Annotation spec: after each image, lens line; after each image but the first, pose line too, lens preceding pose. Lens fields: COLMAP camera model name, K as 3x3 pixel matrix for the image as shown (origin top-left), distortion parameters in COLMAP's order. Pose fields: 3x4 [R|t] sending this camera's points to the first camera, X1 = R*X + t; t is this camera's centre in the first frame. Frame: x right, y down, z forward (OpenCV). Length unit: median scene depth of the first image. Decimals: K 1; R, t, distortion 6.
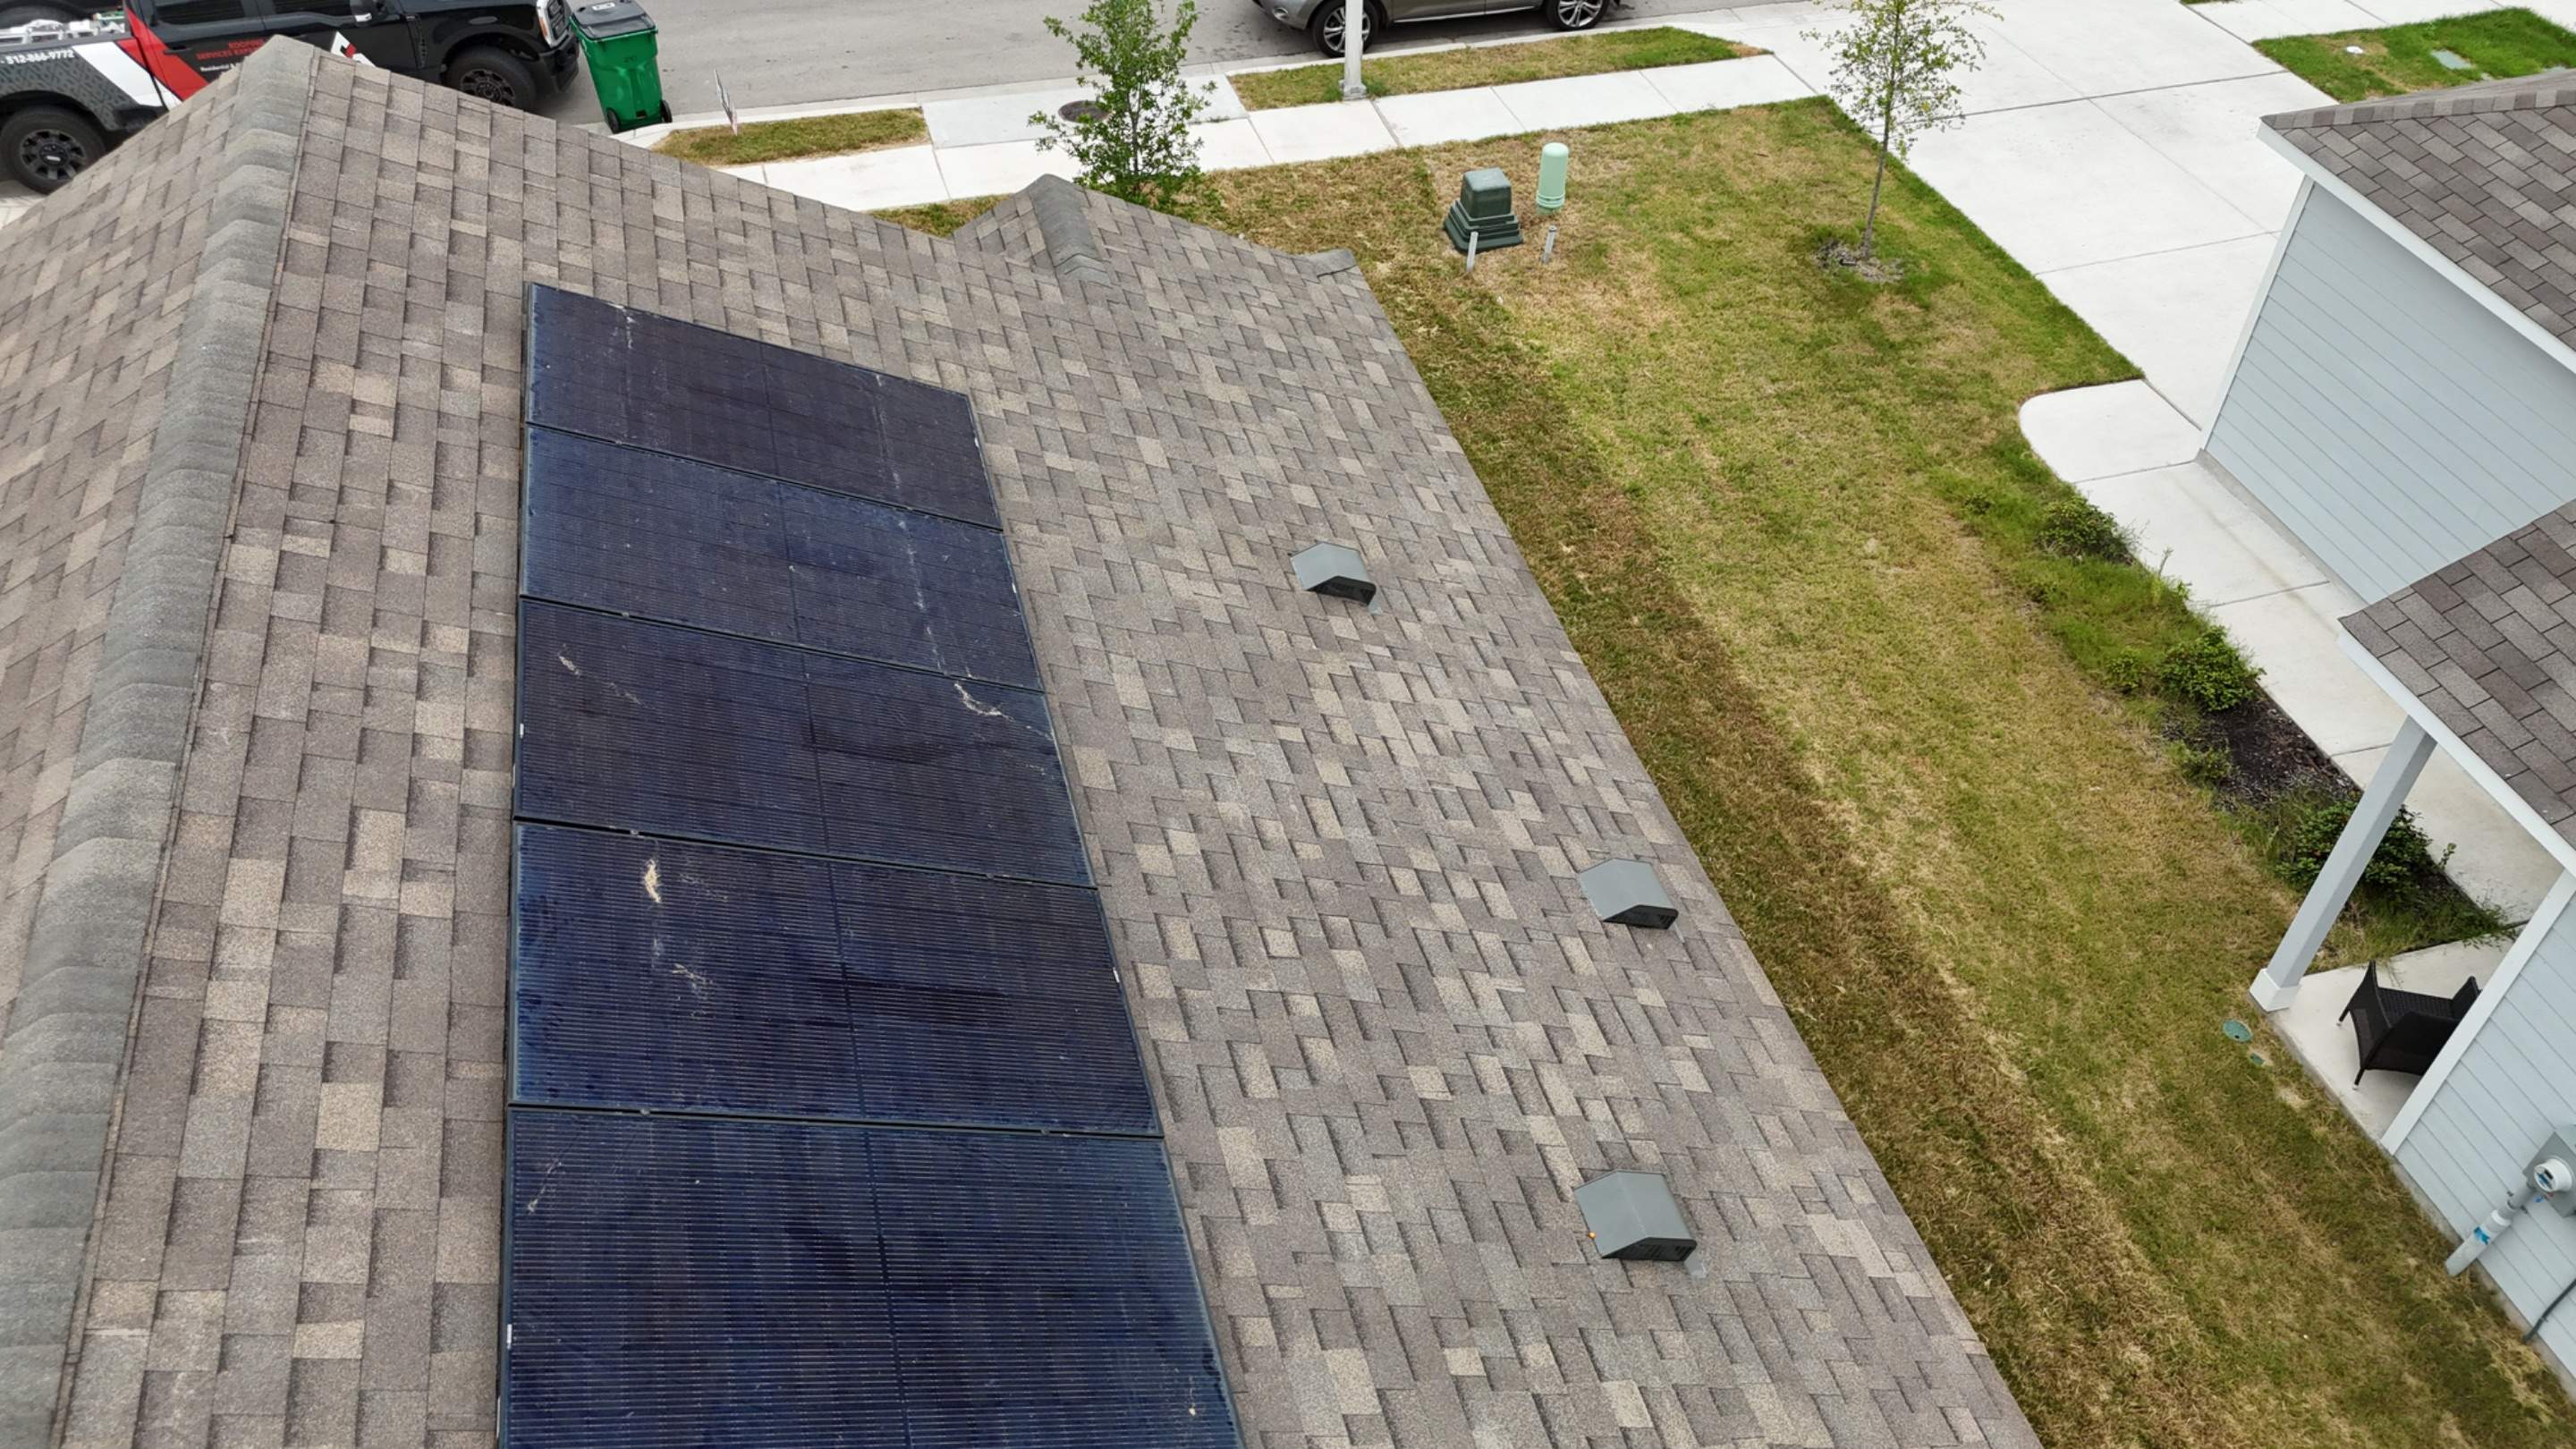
lens RADIAL K [[1901.7, 0, 1294.2], [0, 1901.7, 716.6], [0, 0, 1]] dist [0.071734, -0.067144]
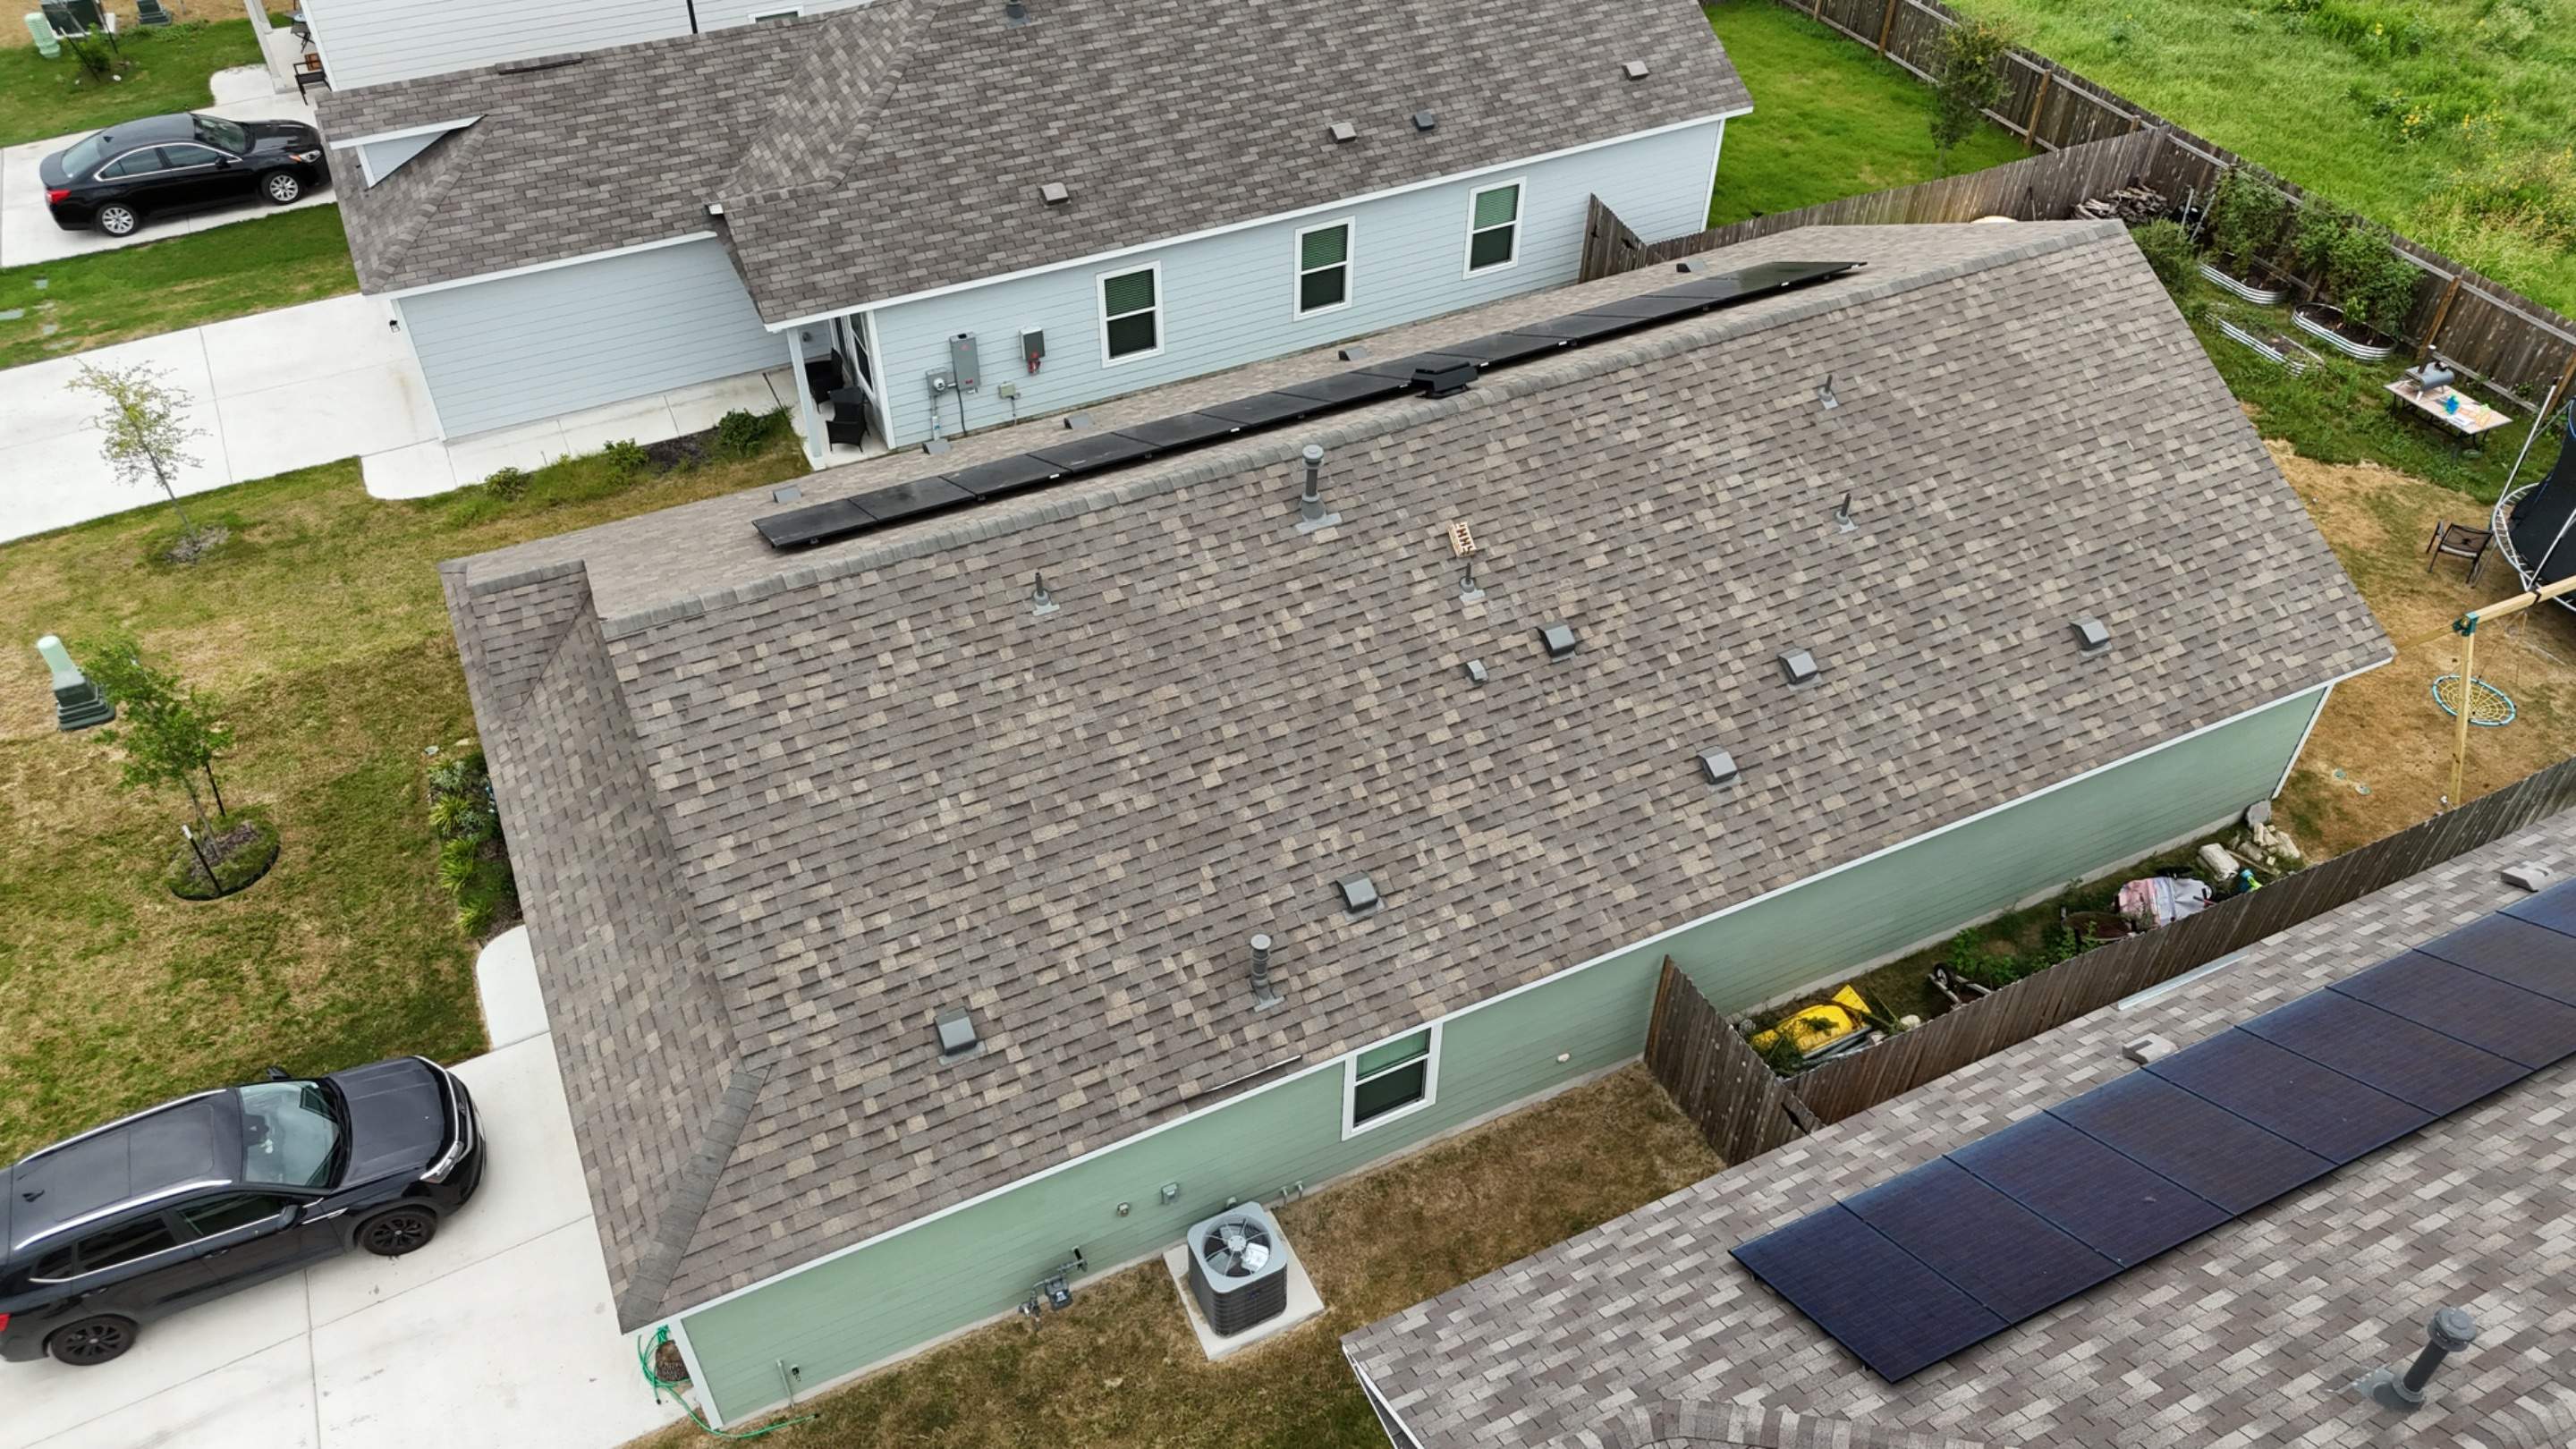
lens RADIAL K [[1901.7, 0, 1292.4], [0, 1901.7, 716.5], [0, 0, 1]] dist [0.071734, -0.067144]
pose [[-0.173313, -0.666411, 0.725161, -1.629750], [0.674991, 0.455804, 0.580199, -0.738108], [-0.717182, 0.590033, 0.370825, -0.167326]]
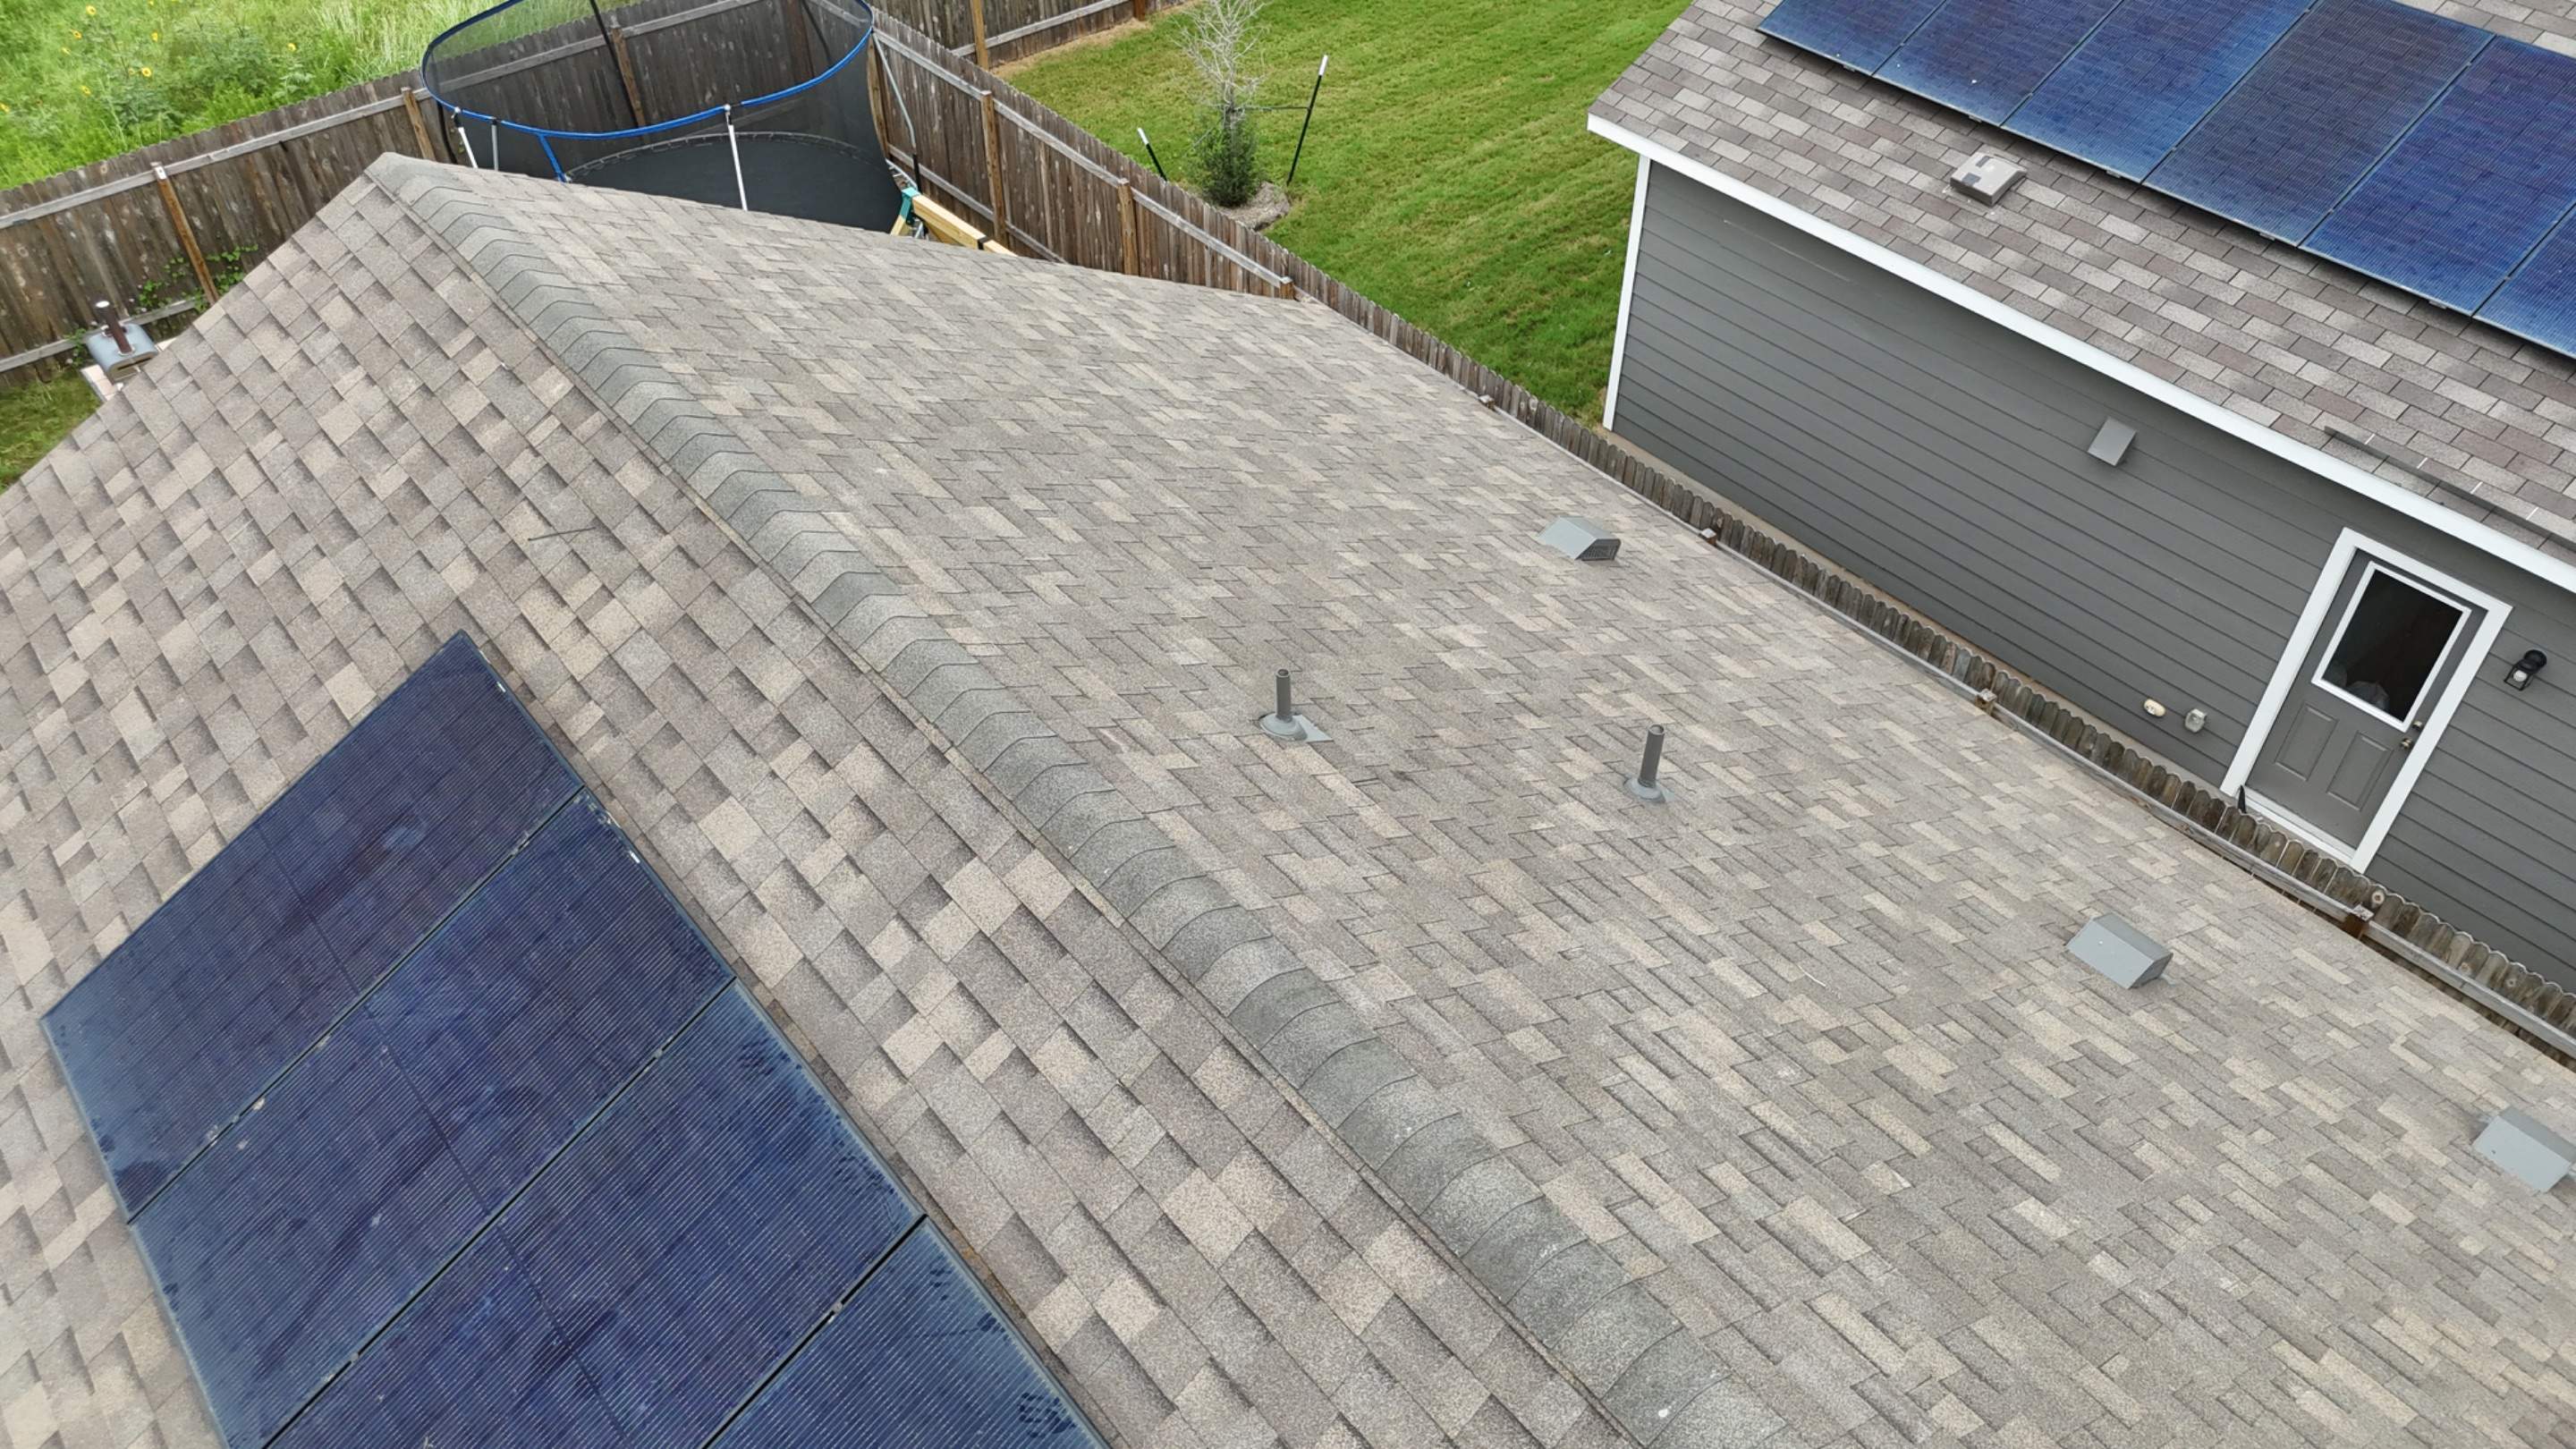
lens RADIAL K [[1901.7, 0, 1291.8], [0, 1901.7, 716.1], [0, 0, 1]] dist [0.071734, -0.067144]
pose [[-0.915992, 0.267408, -0.299083, -0.003175], [-0.279304, 0.110113, 0.953868, 0.002774], [0.288005, 0.957271, -0.026174, -0.021613]]
